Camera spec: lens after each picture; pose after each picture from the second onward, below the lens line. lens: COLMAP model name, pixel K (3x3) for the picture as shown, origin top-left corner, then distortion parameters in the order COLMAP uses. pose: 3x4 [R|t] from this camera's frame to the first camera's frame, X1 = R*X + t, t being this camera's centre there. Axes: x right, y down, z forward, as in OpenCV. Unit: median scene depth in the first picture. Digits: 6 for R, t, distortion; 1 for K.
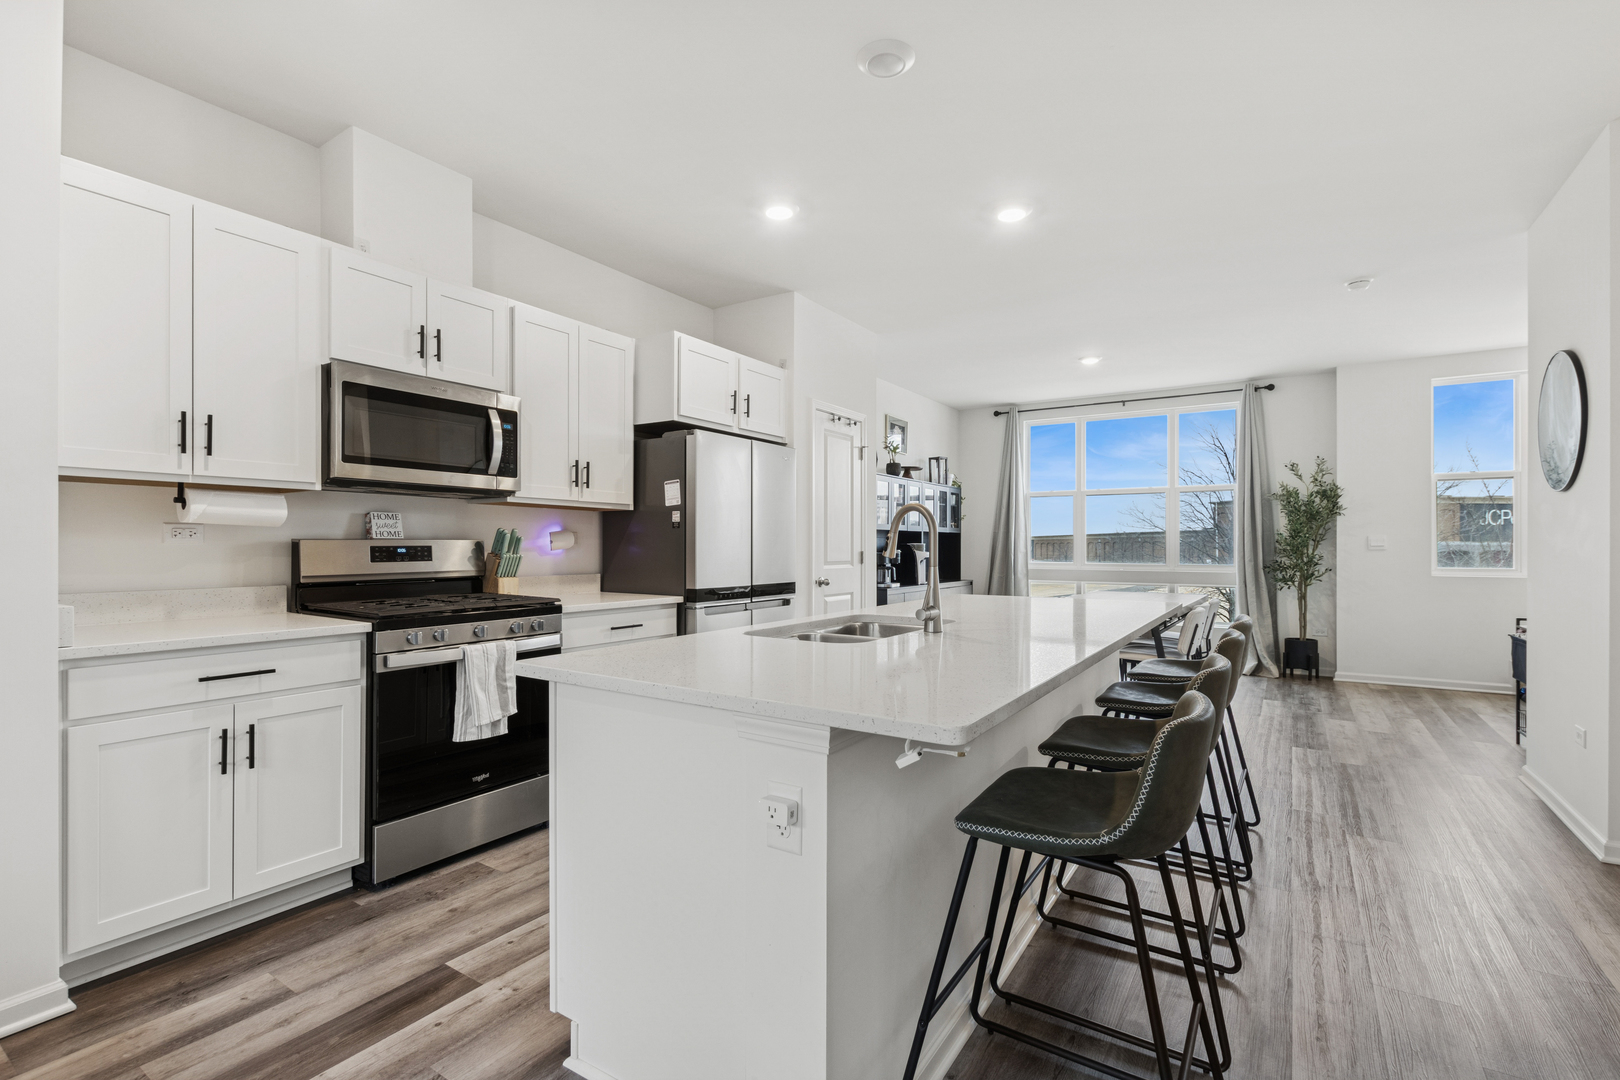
lens RADIAL K [[730.0, 0, 810.9], [0, 730.0, 550.1], [0, 0, 1]] dist [-0.001691, -0.000322]
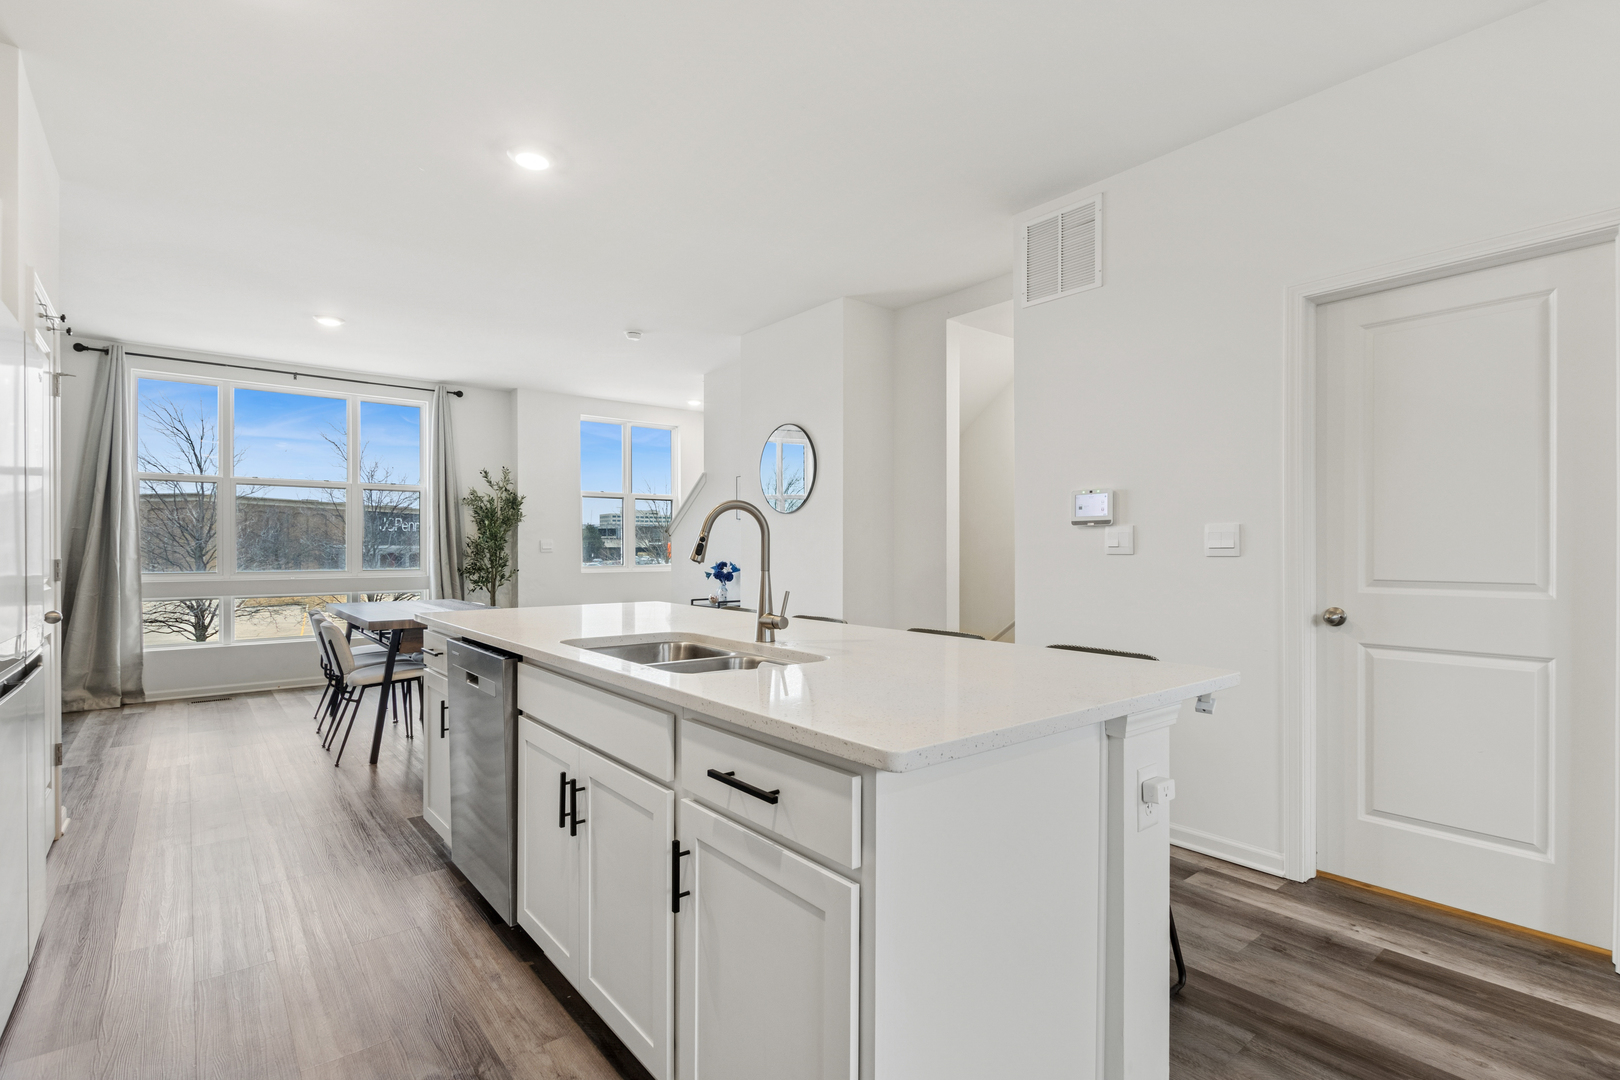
lens RADIAL K [[770.4, 0, 818.4], [0, 770.4, 552.8], [0, 0, 1]] dist [0.000641, -0.000551]
pose [[0.298036, -0.006798, 0.954530, -0.266164], [0.007813, 0.999959, 0.004682, -0.001426], [-0.954523, 0.006063, 0.298077, 0.208741]]
